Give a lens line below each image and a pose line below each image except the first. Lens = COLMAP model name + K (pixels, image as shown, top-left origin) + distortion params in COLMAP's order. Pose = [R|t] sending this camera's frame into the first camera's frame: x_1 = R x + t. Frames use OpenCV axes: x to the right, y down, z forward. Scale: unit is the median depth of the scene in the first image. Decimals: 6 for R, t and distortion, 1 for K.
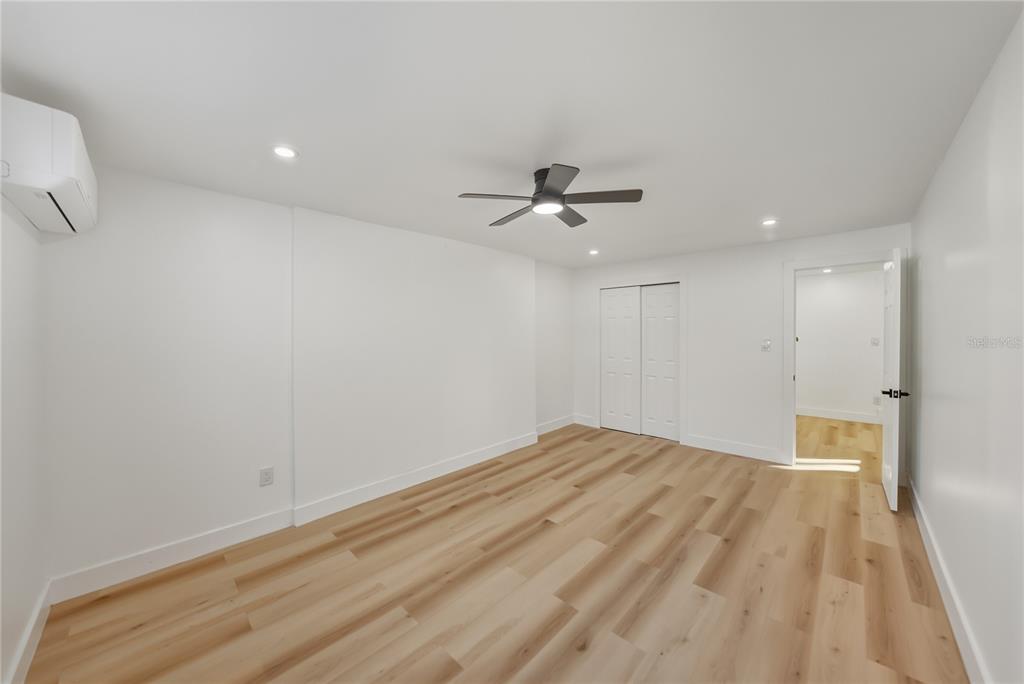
lens RADIAL K [[368.3, 0, 518.4], [0, 368.3, 331.2], [0, 0, 1]] dist [-0.015091, 0.000480]
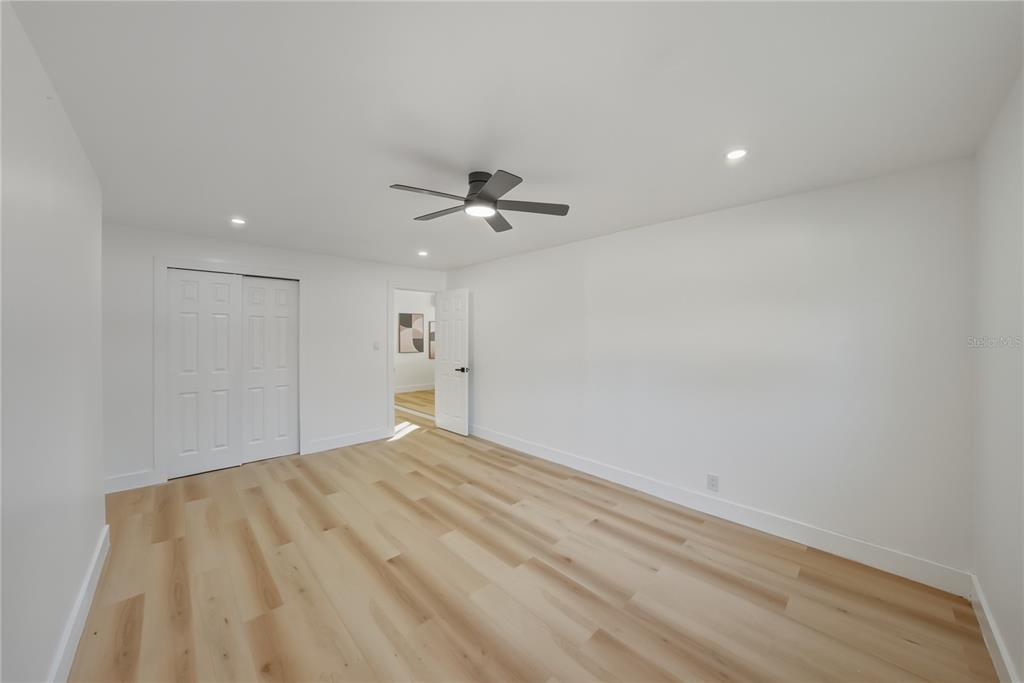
lens RADIAL K [[359.5, 0, 516.3], [0, 359.5, 341.6], [0, 0, 1]] dist [-0.012495, -0.000033]
pose [[0.049269, -0.014599, 0.998679, -0.679721], [-0.002898, 0.999887, 0.014760, 0.008552], [-0.998781, -0.003621, 0.049221, 0.650941]]
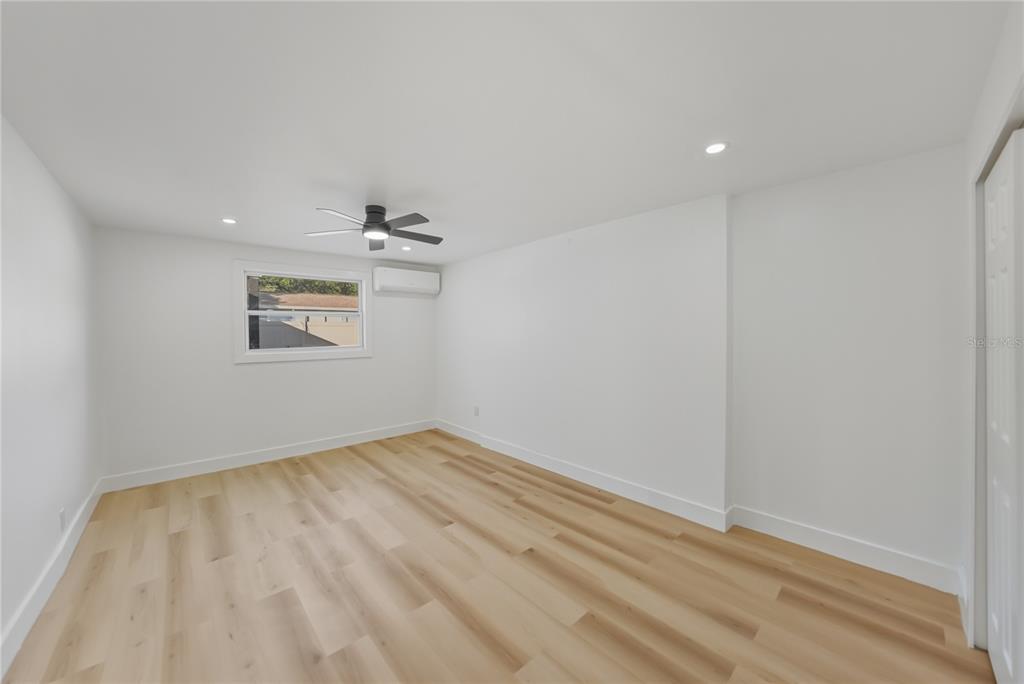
lens RADIAL K [[375.7, 0, 508.0], [0, 375.7, 330.6], [0, 0, 1]] dist [-0.013234, 0.000081]
pose [[-0.099668, -0.000237, -0.995021, 1.015096], [0.011189, 0.999936, -0.001359, 0.006967], [0.994958, -0.011269, -0.099659, 1.206608]]
